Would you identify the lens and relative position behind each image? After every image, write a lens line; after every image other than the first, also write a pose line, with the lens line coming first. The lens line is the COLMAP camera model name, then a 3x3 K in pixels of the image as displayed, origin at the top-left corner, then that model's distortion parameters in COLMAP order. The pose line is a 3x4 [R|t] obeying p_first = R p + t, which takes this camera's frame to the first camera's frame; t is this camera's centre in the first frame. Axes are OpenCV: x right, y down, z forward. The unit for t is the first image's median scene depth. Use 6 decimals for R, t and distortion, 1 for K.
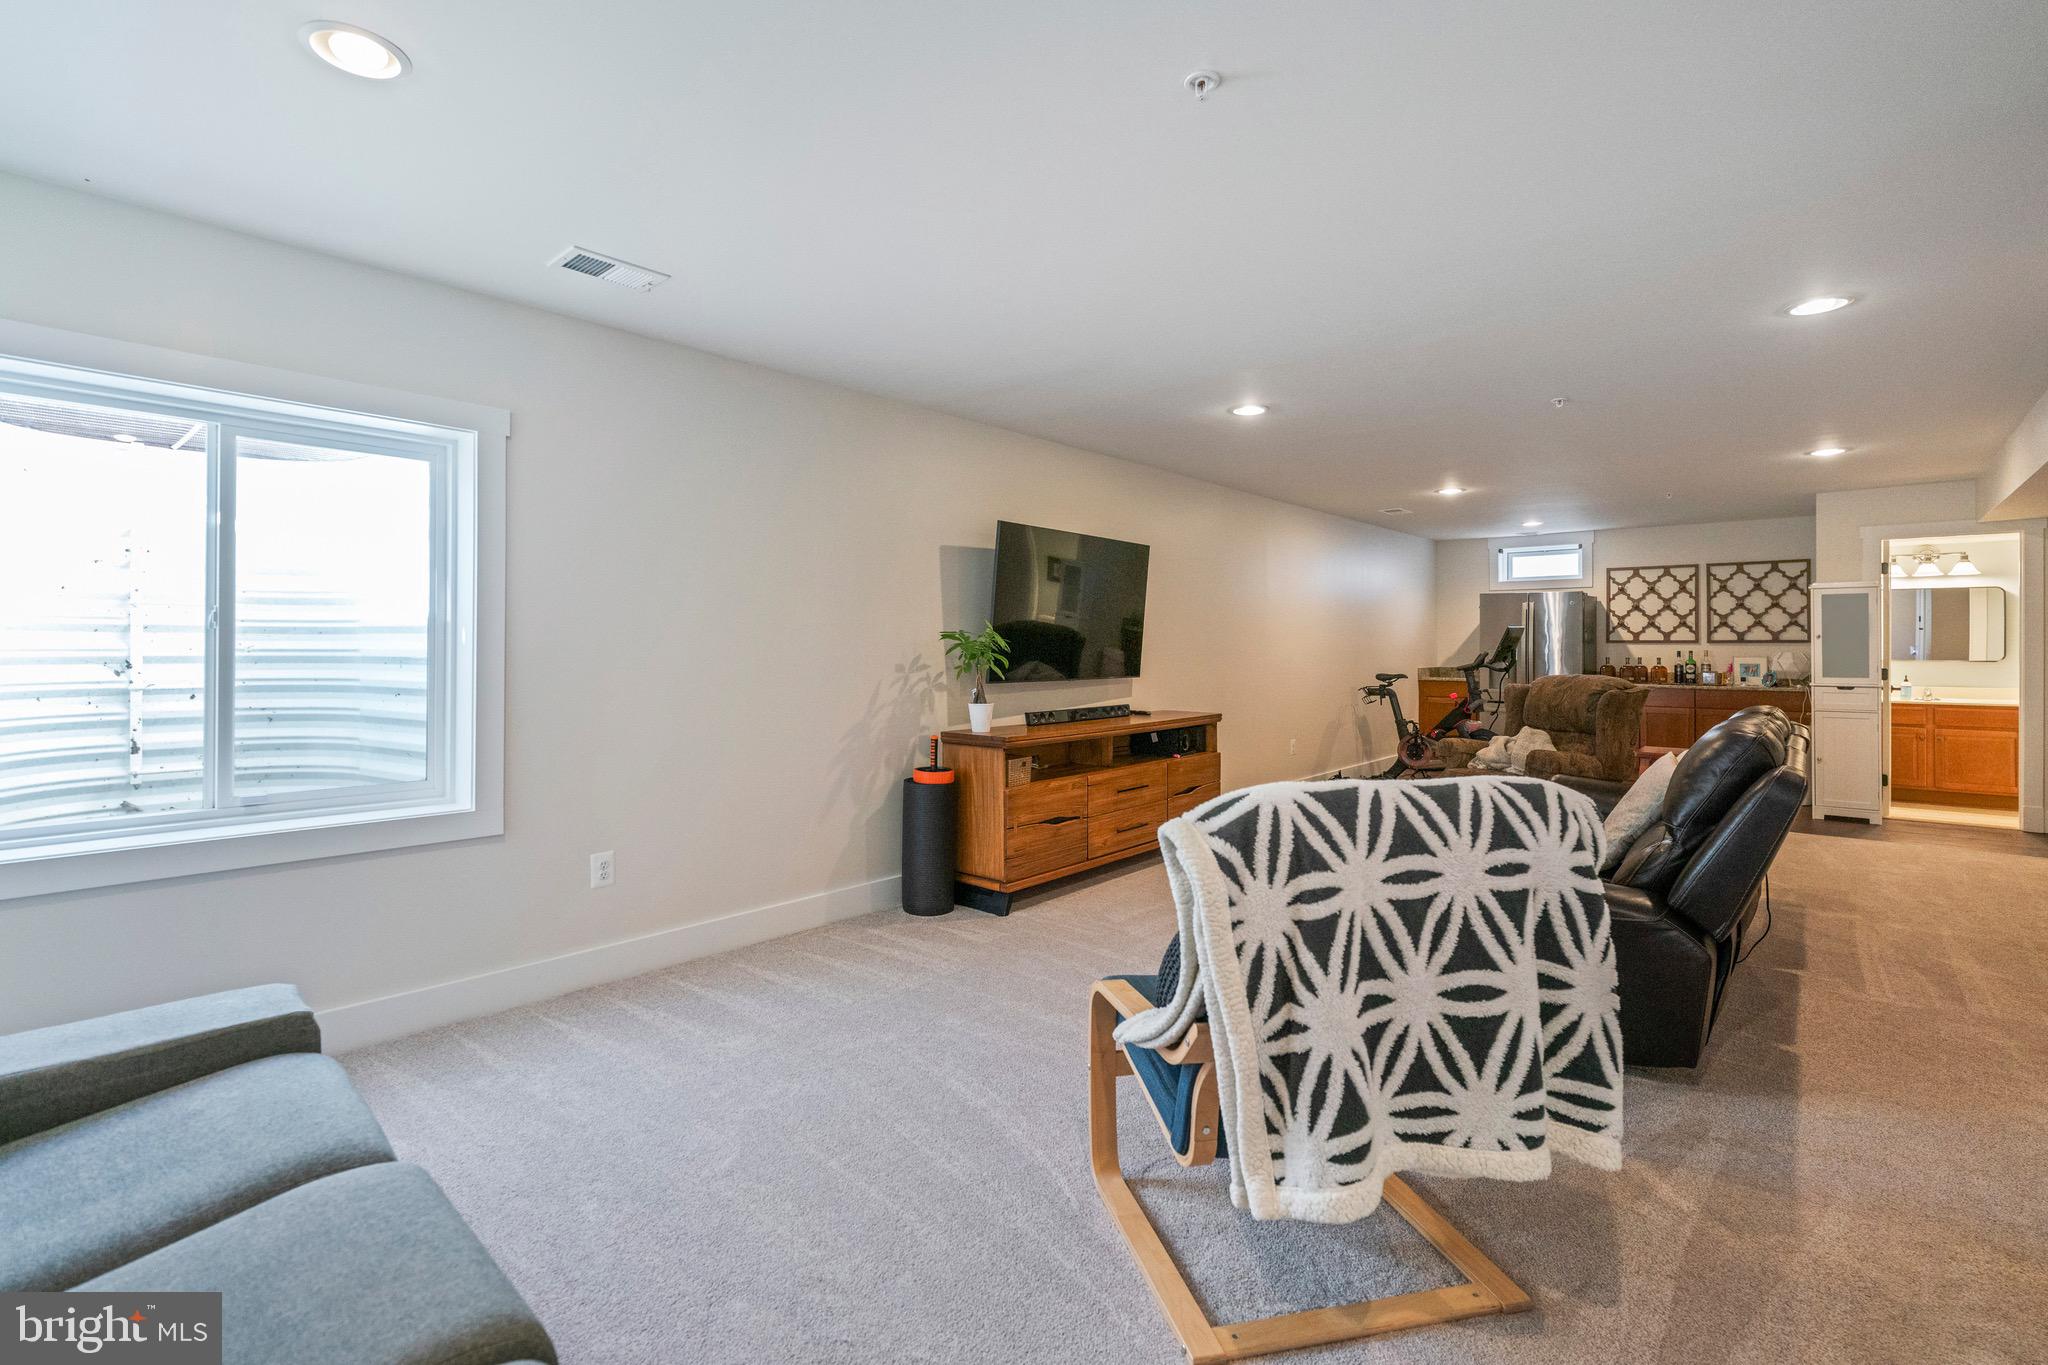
lens RADIAL K [[971.5, 0, 1020.8], [0, 971.5, 647.5], [0, 0, 1]] dist [0.000587, 0.000037]
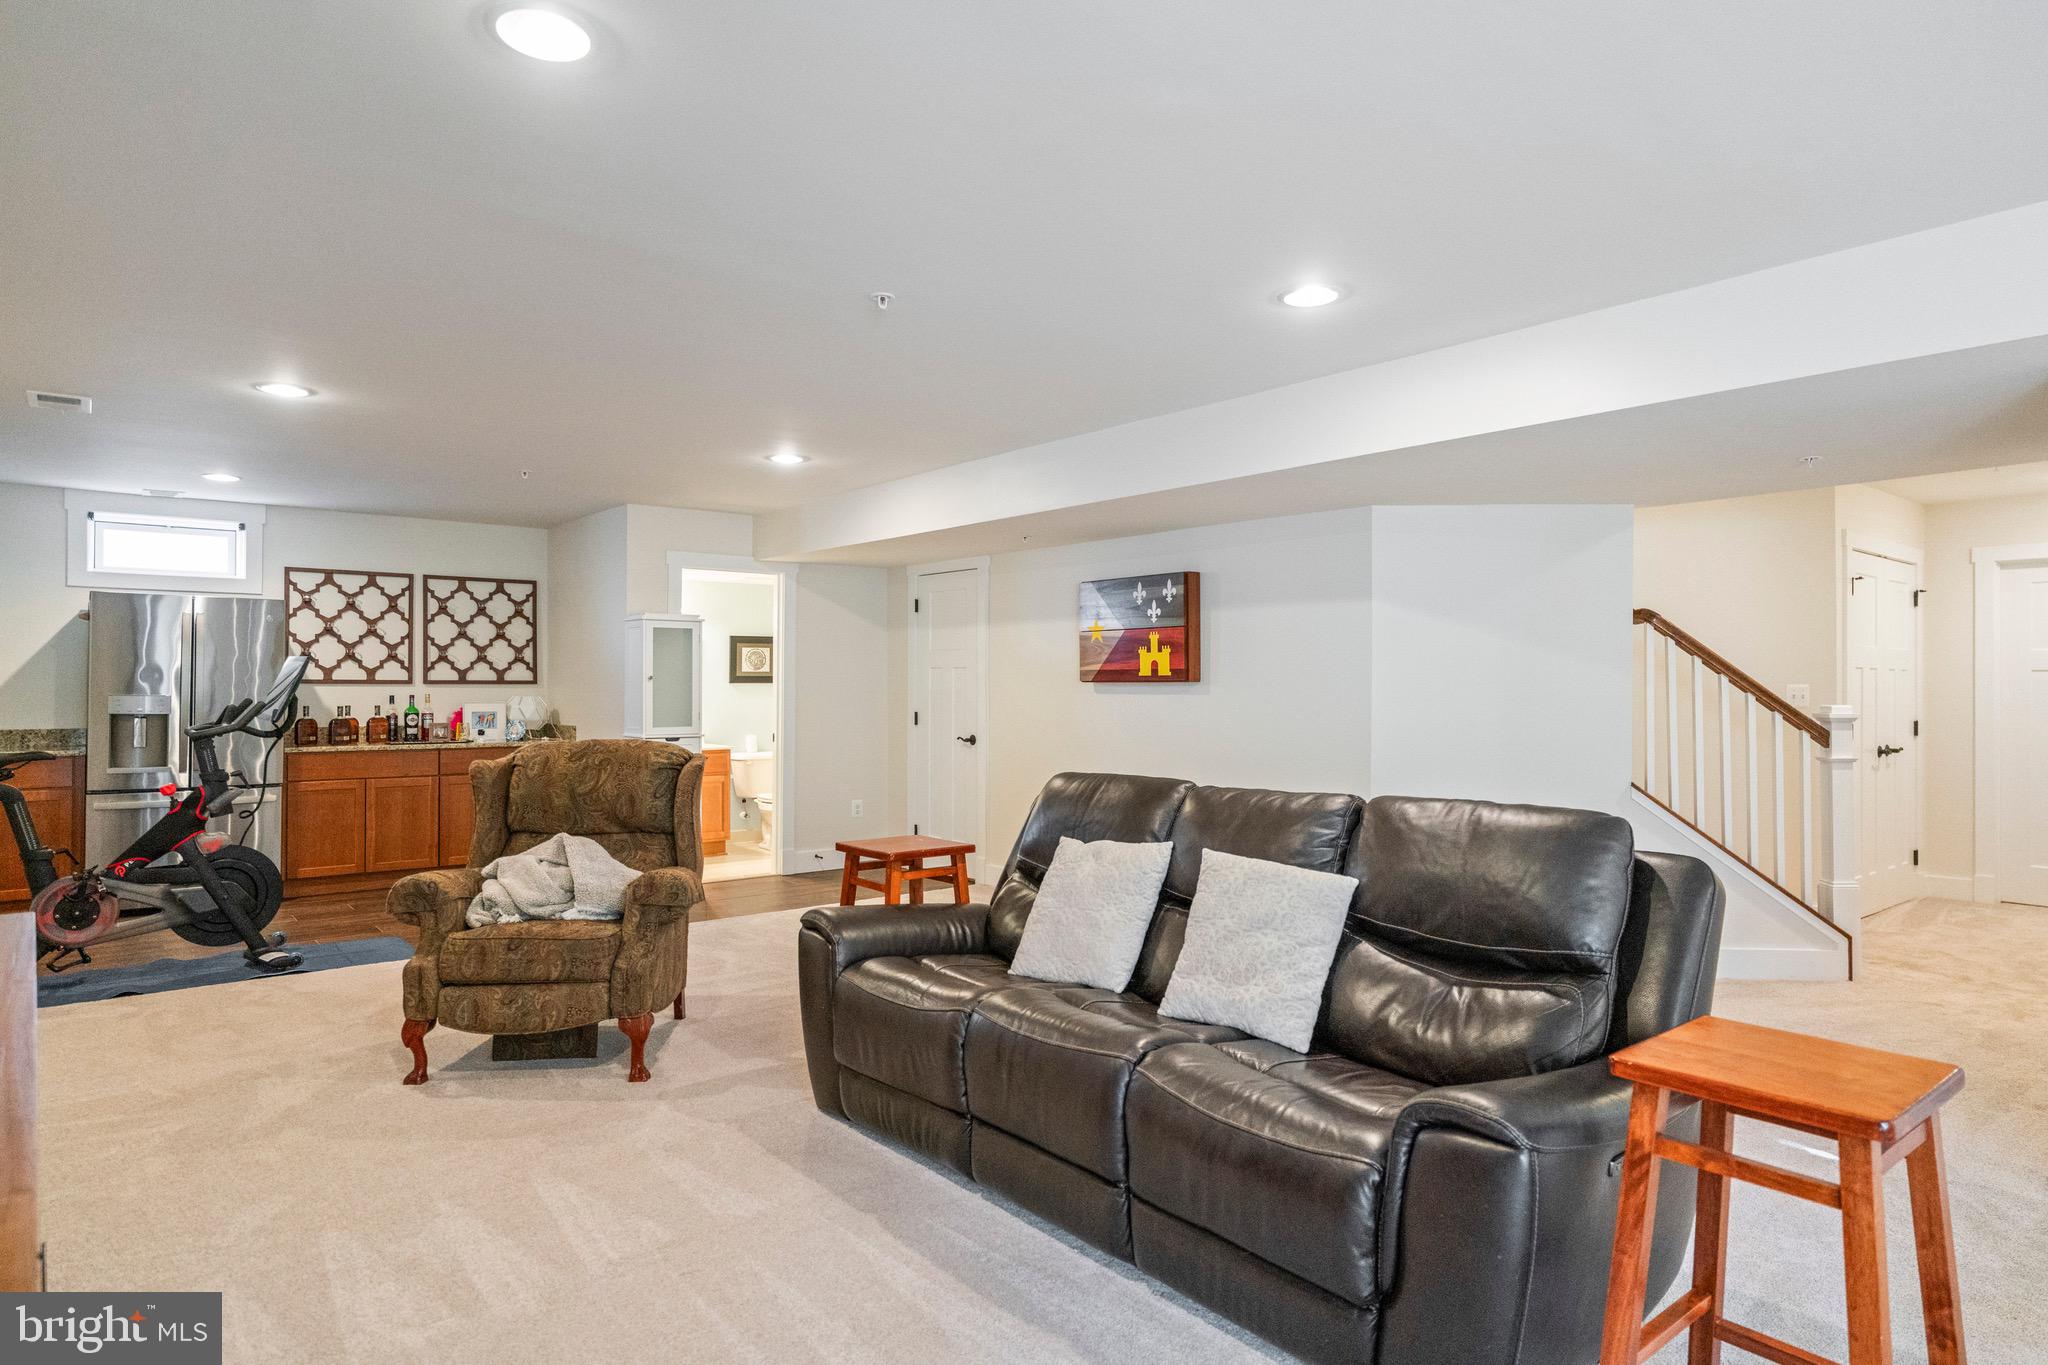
lens RADIAL K [[1179.3, 0, 1024.0], [0, 1179.3, 682.5], [0, 0, 1]] dist [-0.004584, -0.000438]
pose [[0.154623, 0.000239, 0.987973, -0.092204], [-0.003404, 0.999994, 0.000291, -0.007455], [-0.987968, -0.003408, 0.154623, 0.417361]]
